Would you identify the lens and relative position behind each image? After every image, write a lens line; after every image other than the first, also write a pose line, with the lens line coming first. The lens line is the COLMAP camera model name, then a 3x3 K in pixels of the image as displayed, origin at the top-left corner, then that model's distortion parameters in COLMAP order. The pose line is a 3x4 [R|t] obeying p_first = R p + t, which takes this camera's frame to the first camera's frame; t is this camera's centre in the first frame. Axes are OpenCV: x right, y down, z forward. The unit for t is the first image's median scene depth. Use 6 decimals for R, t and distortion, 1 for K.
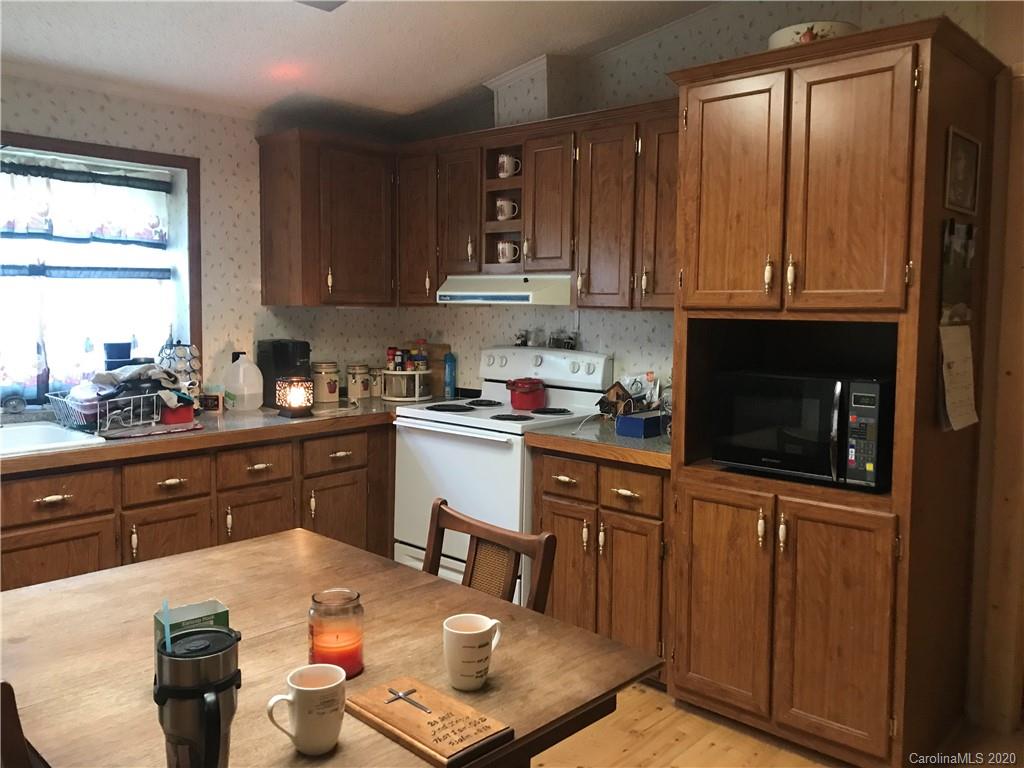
lens RADIAL K [[835.9, 0, 512.4], [0, 835.9, 367.6], [0, 0, 1]] dist [0.060107, -0.094954]
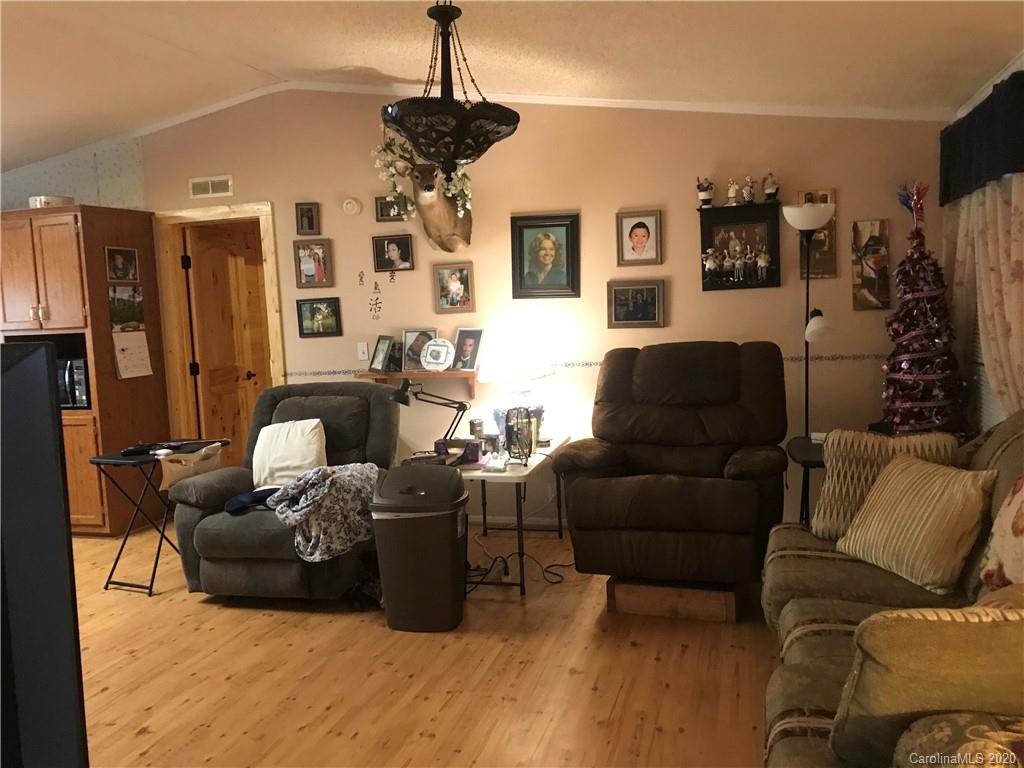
lens RADIAL K [[817.2, 0, 512.0], [0, 817.2, 384.0], [0, 0, 1]] dist [0.110463, -0.166616]
pose [[0.898760, -0.079775, 0.431122, 0.332621], [0.073959, 0.996802, 0.030266, 0.066316], [-0.432158, 0.004684, 0.901786, -0.994765]]
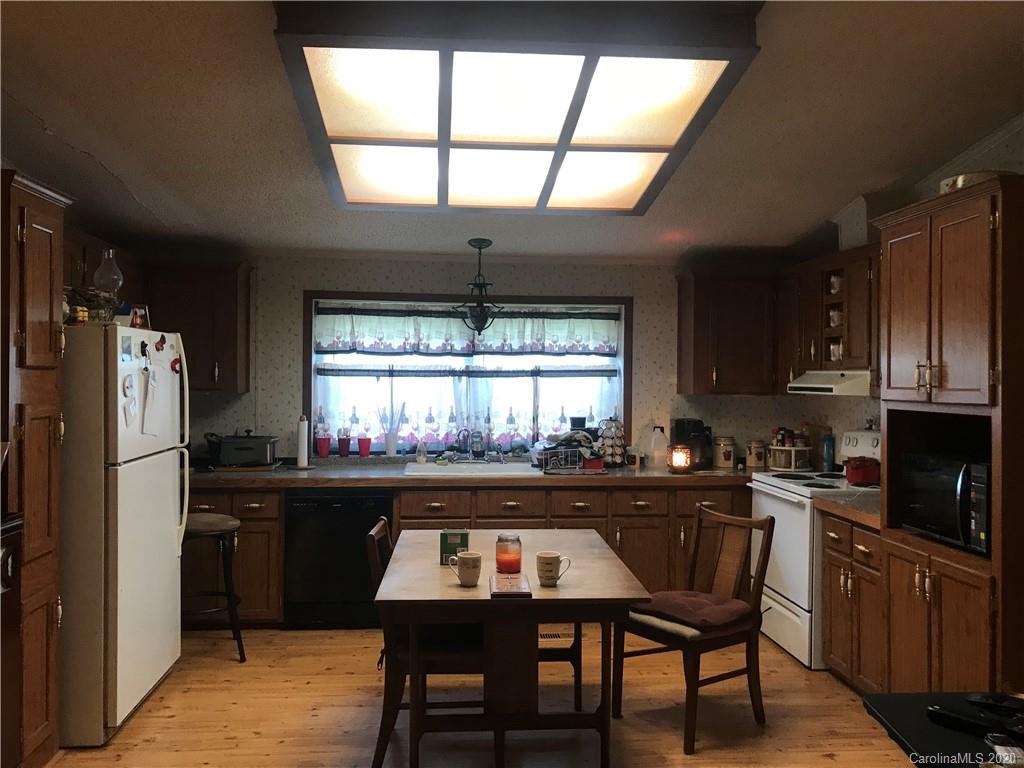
lens RADIAL K [[817.2, 0, 512.0], [0, 817.2, 384.0], [0, 0, 1]] dist [0.110463, -0.166616]
pose [[0.738726, -0.001966, -0.674003, 0.488039], [-0.050380, 0.997037, -0.058126, 0.003546], [0.672121, 0.076895, 0.736438, -0.227304]]
